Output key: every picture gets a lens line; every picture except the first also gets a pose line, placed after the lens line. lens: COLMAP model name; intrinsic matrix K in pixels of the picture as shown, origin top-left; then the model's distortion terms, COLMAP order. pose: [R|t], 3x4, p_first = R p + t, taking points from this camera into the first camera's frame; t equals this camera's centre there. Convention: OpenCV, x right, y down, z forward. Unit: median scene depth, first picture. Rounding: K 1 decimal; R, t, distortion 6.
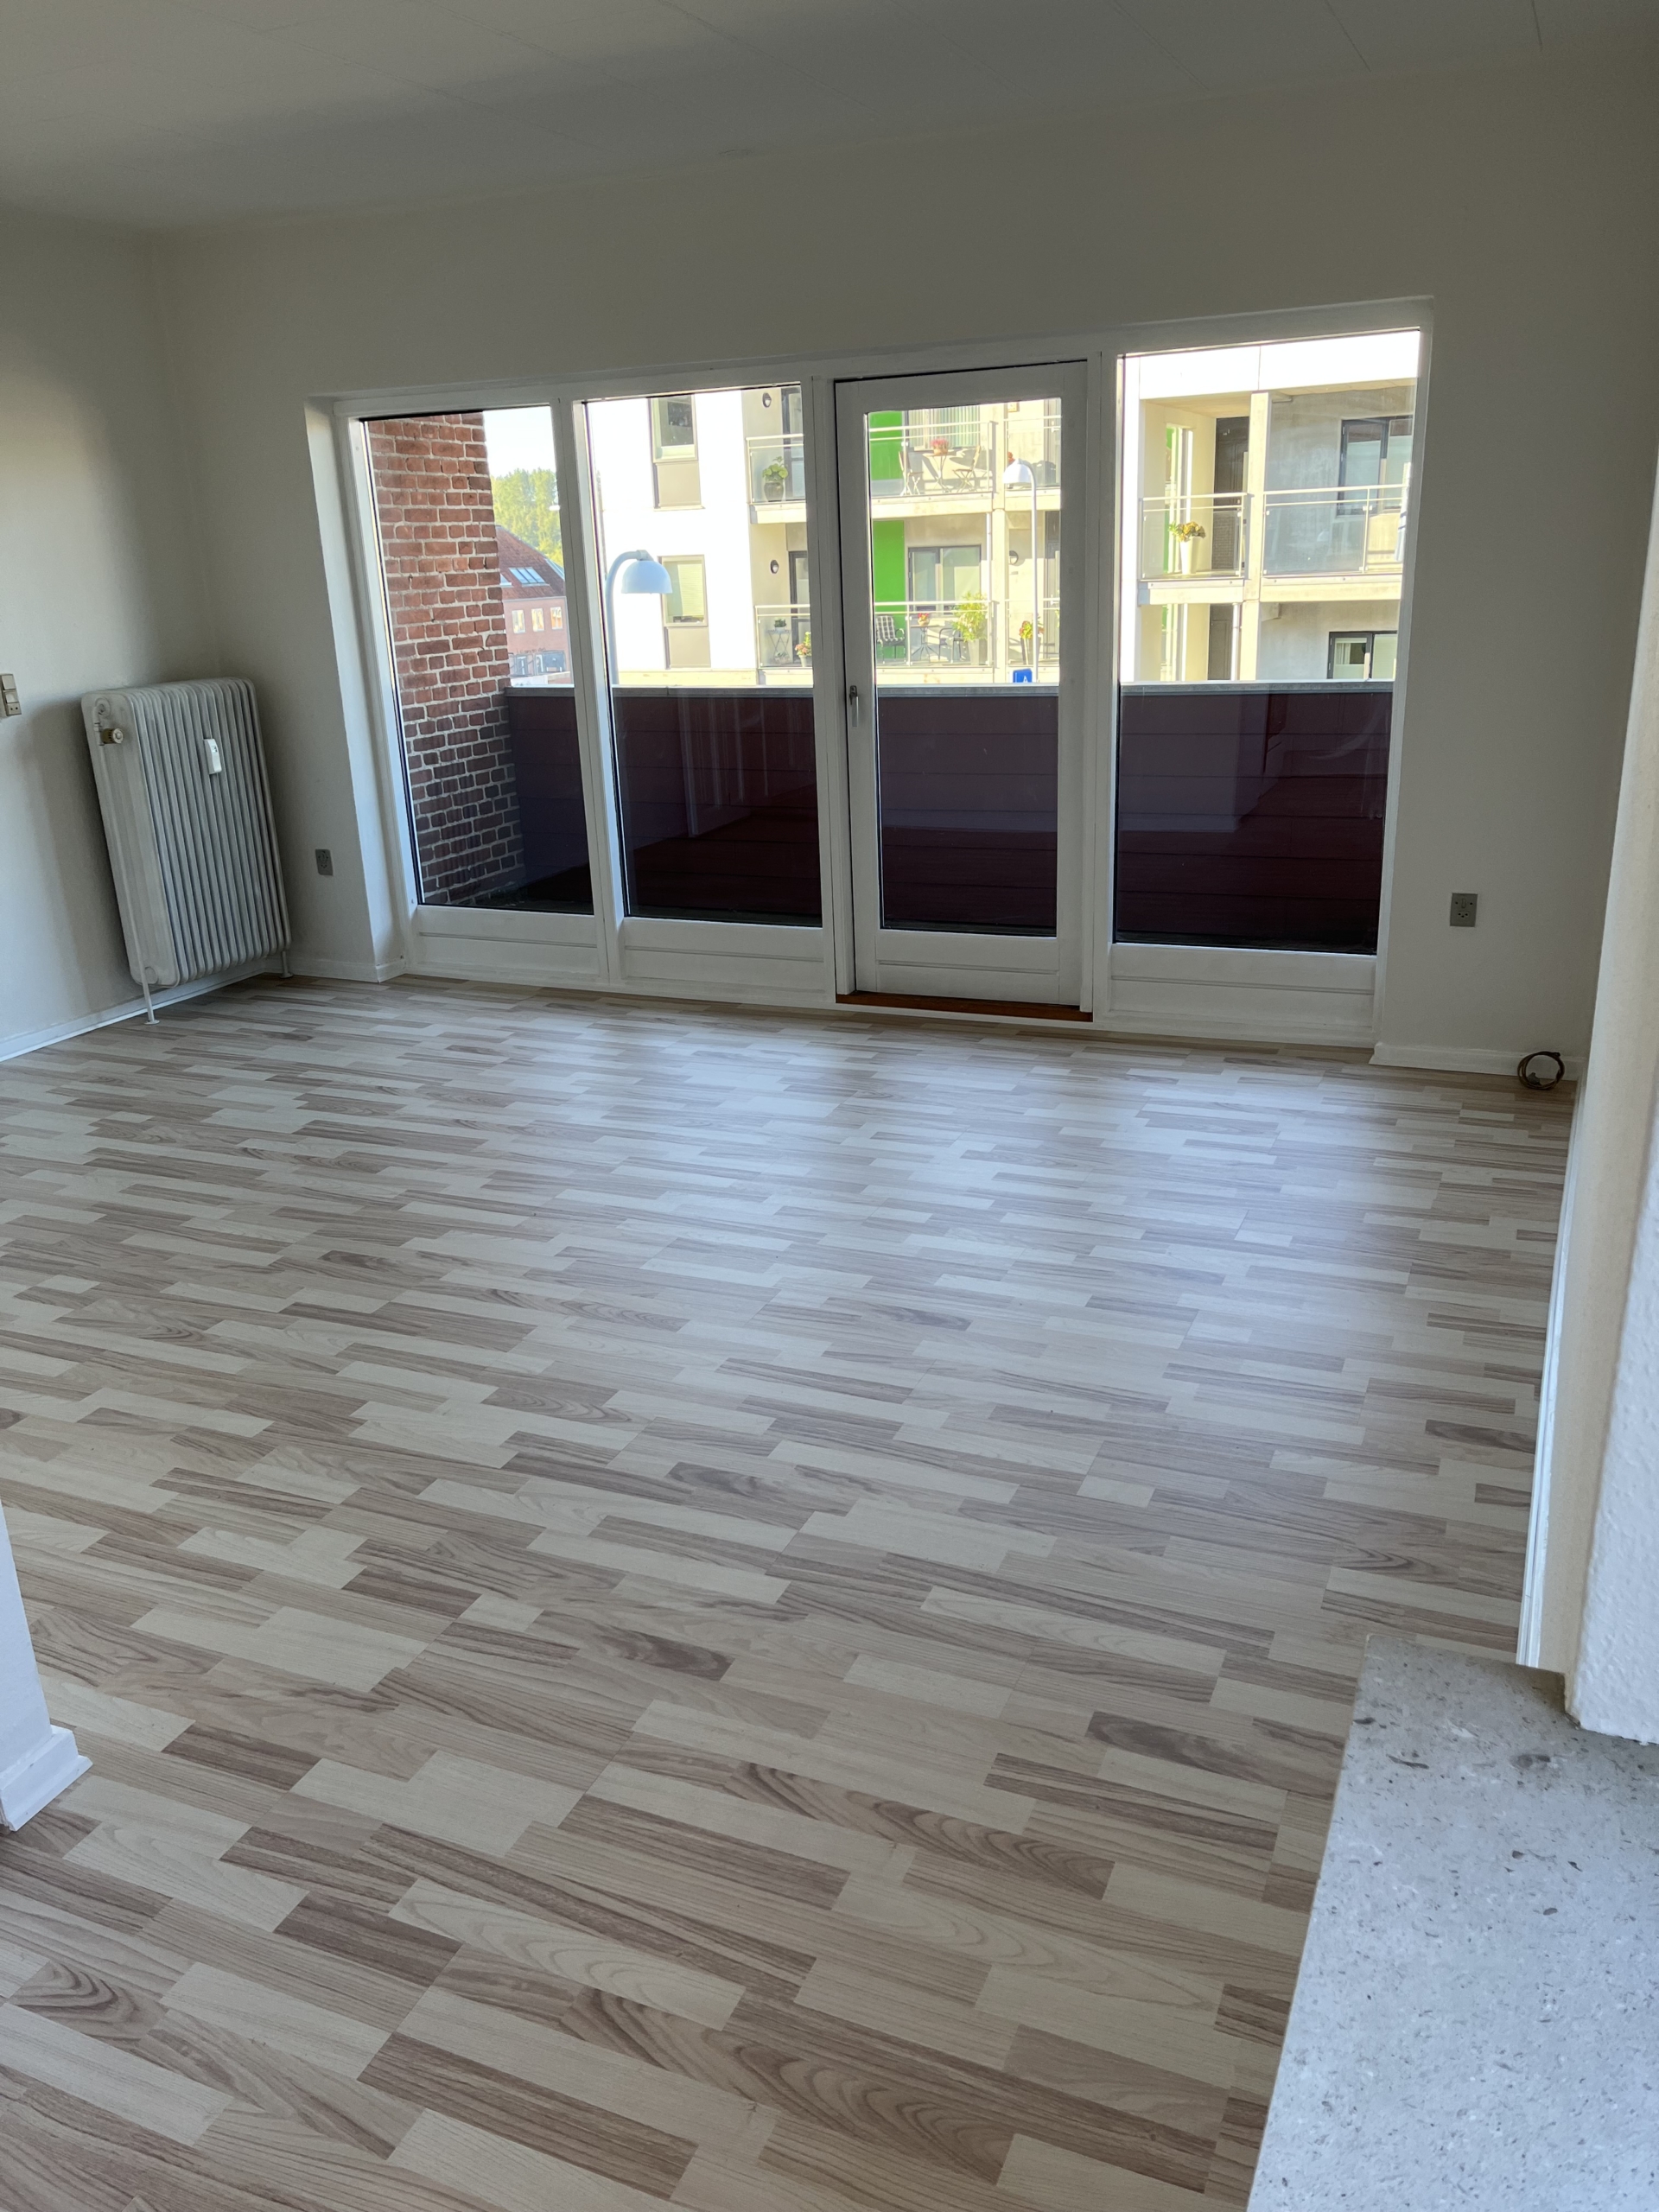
lens RADIAL K [[1673.6, 0, 829.7], [0, 1673.6, 1107.8], [0, 0, 1]] dist [0.031363, -0.004502]
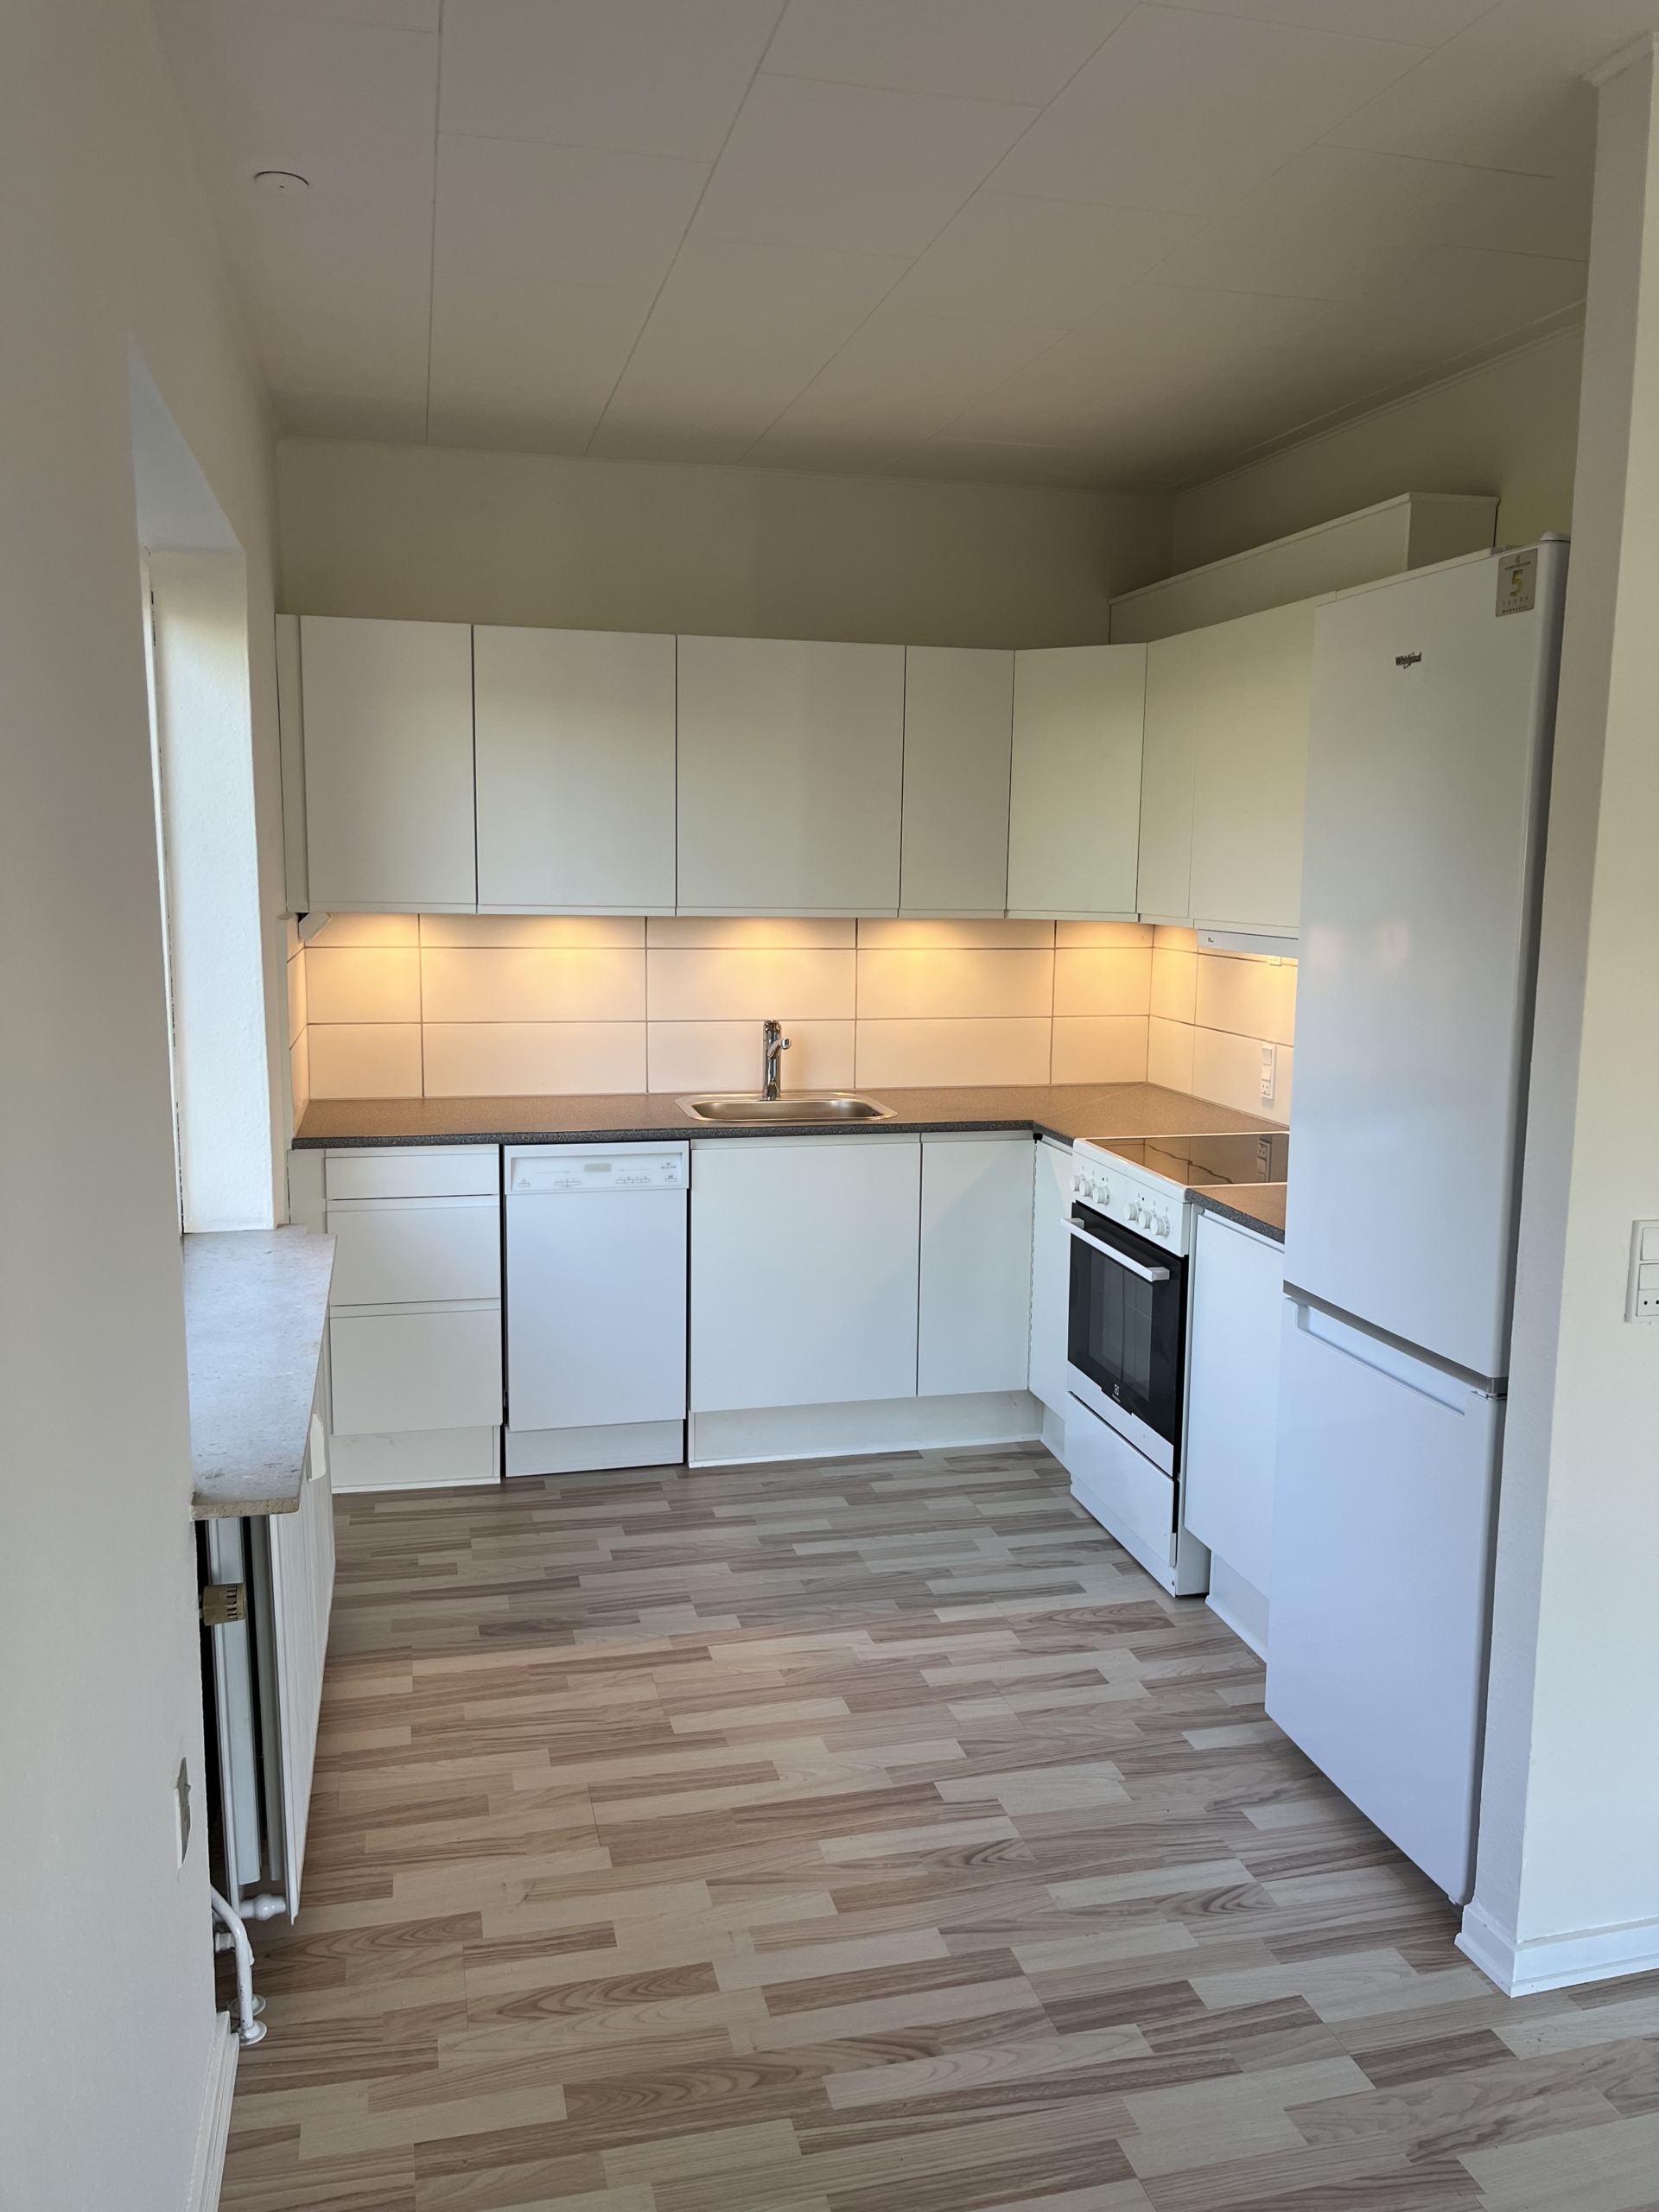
lens RADIAL K [[1673.6, 0, 828.3], [0, 1673.6, 1108.7], [0, 0, 1]] dist [0.031363, -0.004502]
pose [[-0.789652, 0.121455, -0.601413, 0.557933], [-0.173538, 0.895975, 0.408796, -0.555544], [0.588501, 0.427174, -0.686432, 1.480816]]
